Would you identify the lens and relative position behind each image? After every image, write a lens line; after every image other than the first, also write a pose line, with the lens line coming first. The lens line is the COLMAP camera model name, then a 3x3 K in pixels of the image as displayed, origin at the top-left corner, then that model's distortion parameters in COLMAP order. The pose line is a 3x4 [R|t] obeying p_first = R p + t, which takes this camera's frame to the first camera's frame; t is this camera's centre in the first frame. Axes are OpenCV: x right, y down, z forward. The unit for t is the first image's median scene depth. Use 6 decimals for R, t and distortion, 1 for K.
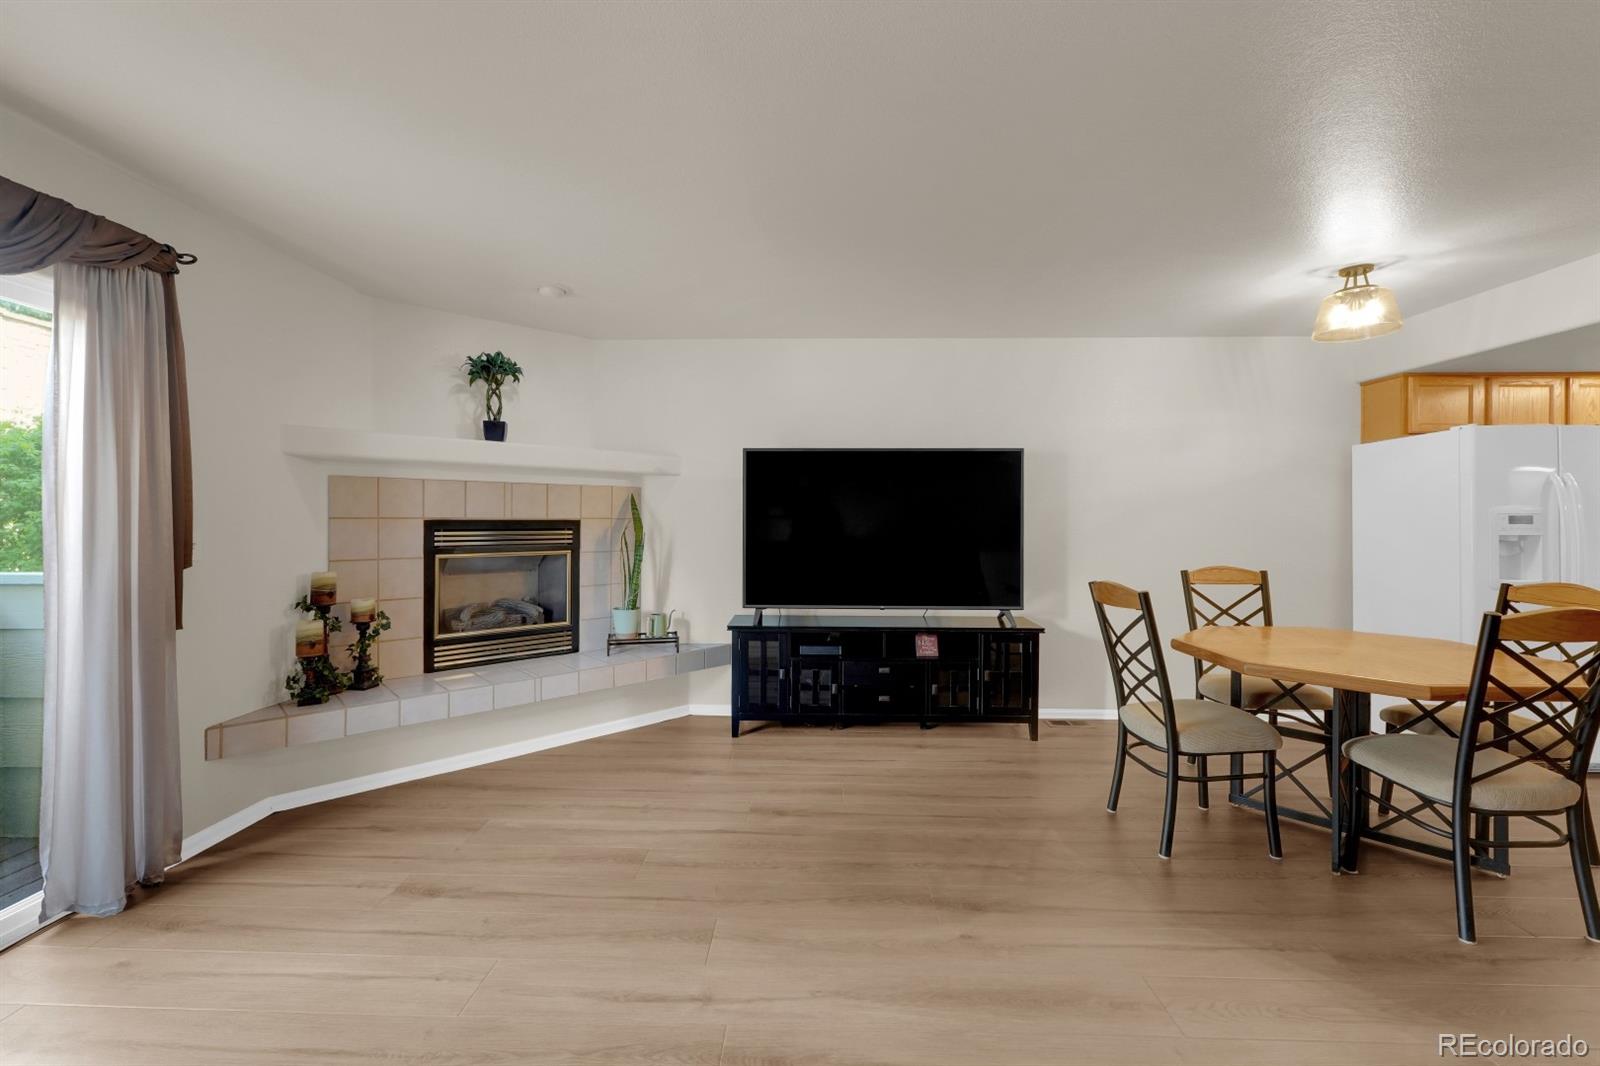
lens RADIAL K [[672.8, 0, 787.9], [0, 672.8, 516.5], [0, 0, 1]] dist [-0.006154, -0.000980]
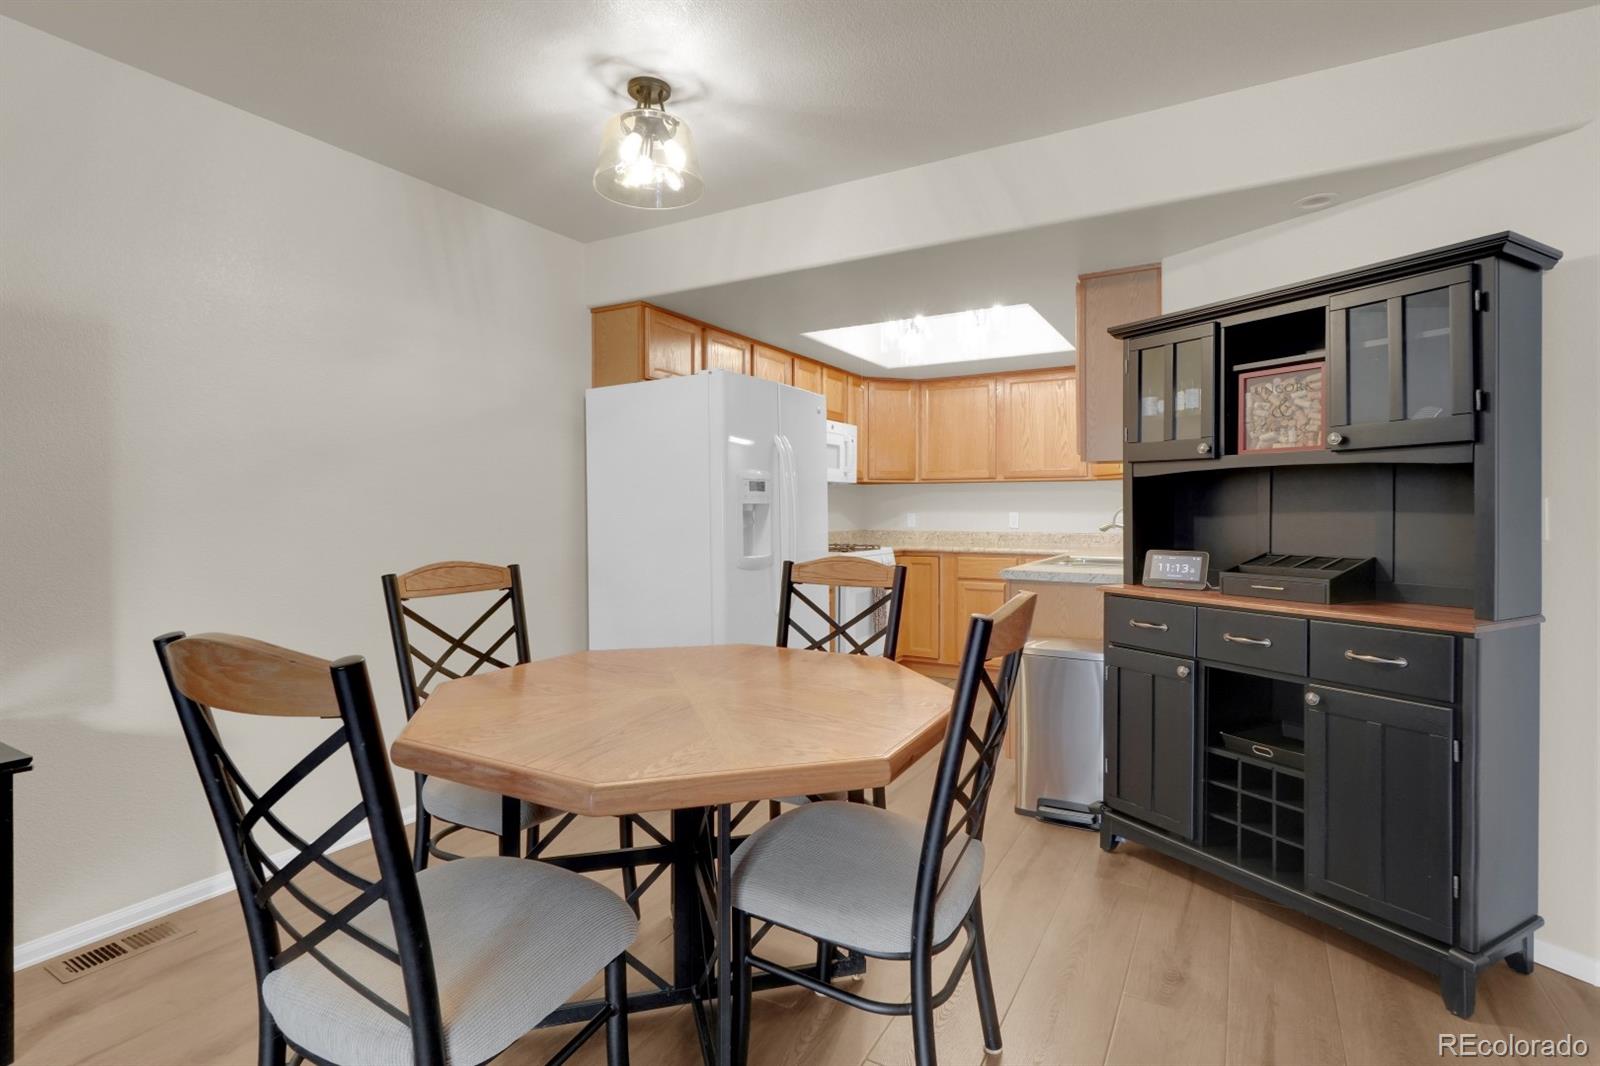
lens RADIAL K [[772.1, 0, 791.8], [0, 772.1, 514.9], [0, 0, 1]] dist [0.000094, -0.000625]
pose [[0.467376, -0.011510, 0.883984, 0.233249], [-0.000586, 0.999911, 0.013329, 0.028907], [-0.884058, -0.006748, 0.467328, 0.492738]]
